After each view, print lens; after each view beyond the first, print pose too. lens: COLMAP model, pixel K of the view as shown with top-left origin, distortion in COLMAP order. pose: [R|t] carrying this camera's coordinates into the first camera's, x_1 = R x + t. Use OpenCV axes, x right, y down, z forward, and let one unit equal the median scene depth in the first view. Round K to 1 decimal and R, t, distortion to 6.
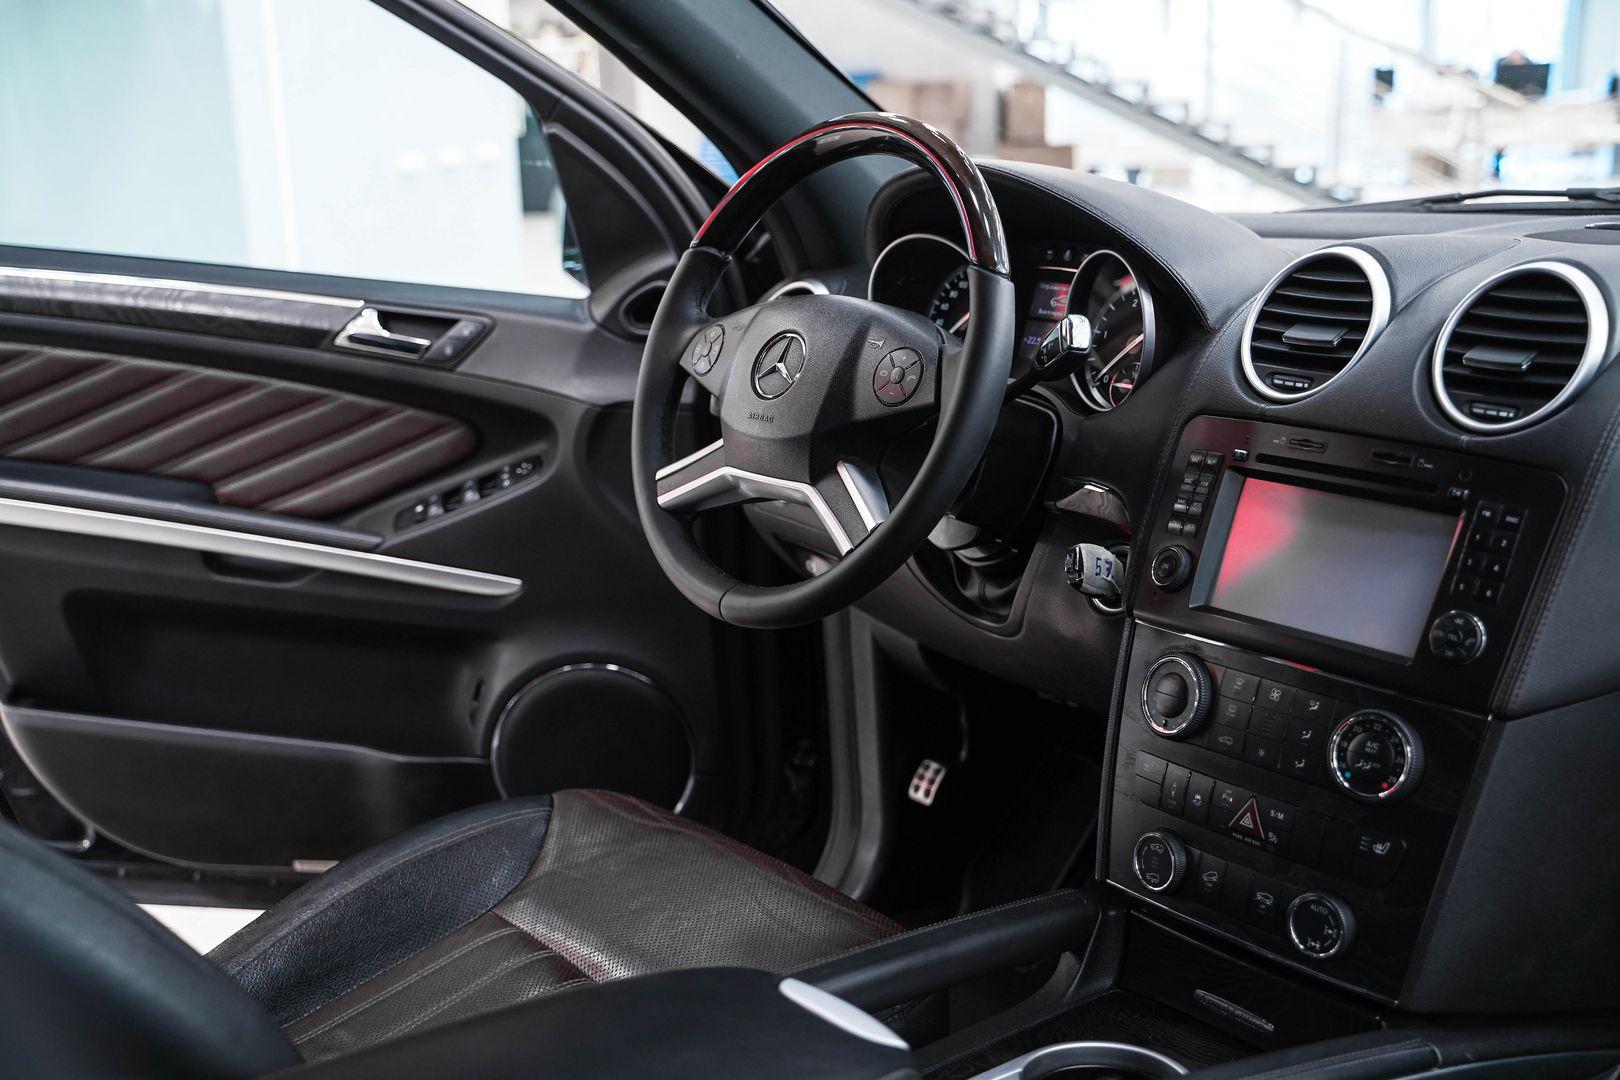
lens RADIAL K [[1865.2, 0, 810.0], [0, 1865.2, 540.0], [0, 0, 1]] dist [0.013080, 0.014730]
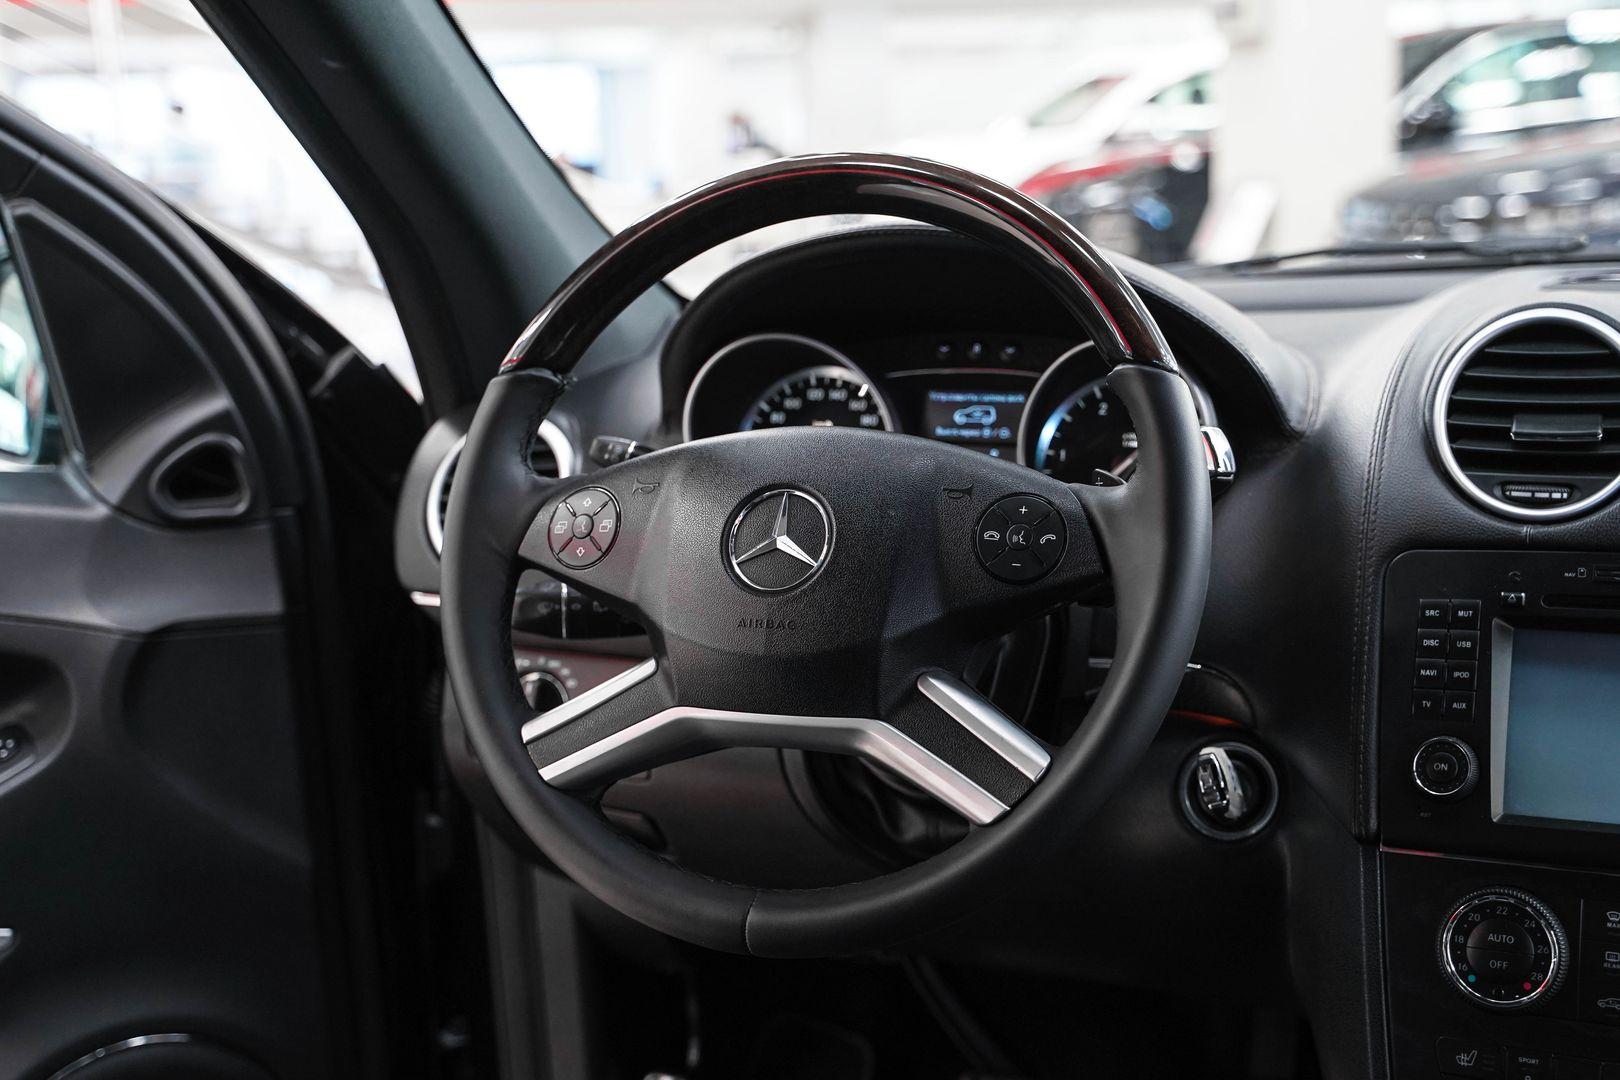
lens RADIAL K [[2076.1, 0, 802.0], [0, 2076.1, 534.3], [0, 0, 1]] dist [0.026181, 0.075624]
pose [[0.878379, -0.095336, 0.468361, -0.346549], [0.130754, 0.990455, -0.043611, -0.063556], [-0.459733, 0.099547, 0.882460, 0.370295]]
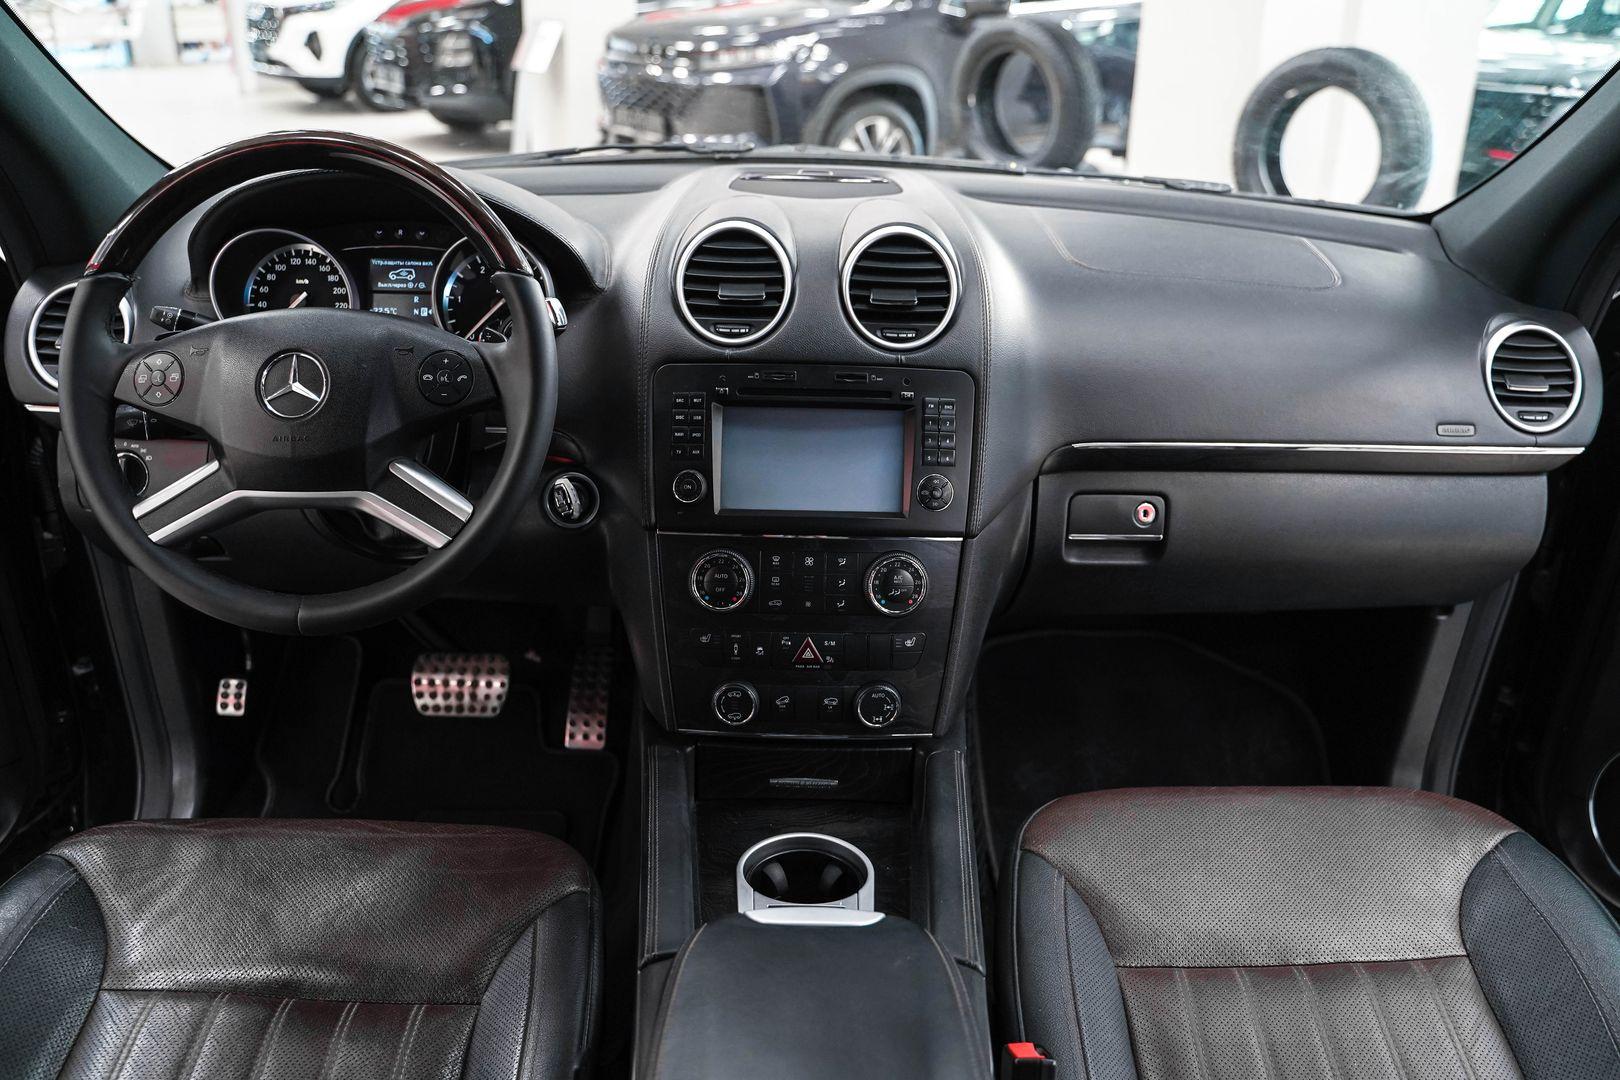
lens RADIAL K [[1338.8, 0, 810.0], [0, 1338.8, 540.0], [0, 0, 1]] dist [-0.111143, 0.096039]
pose [[0.626967, -0.277053, 0.728117, -0.396551], [0.153975, 0.960258, 0.232799, -0.138132], [-0.763678, -0.033846, 0.644709, 0.309920]]
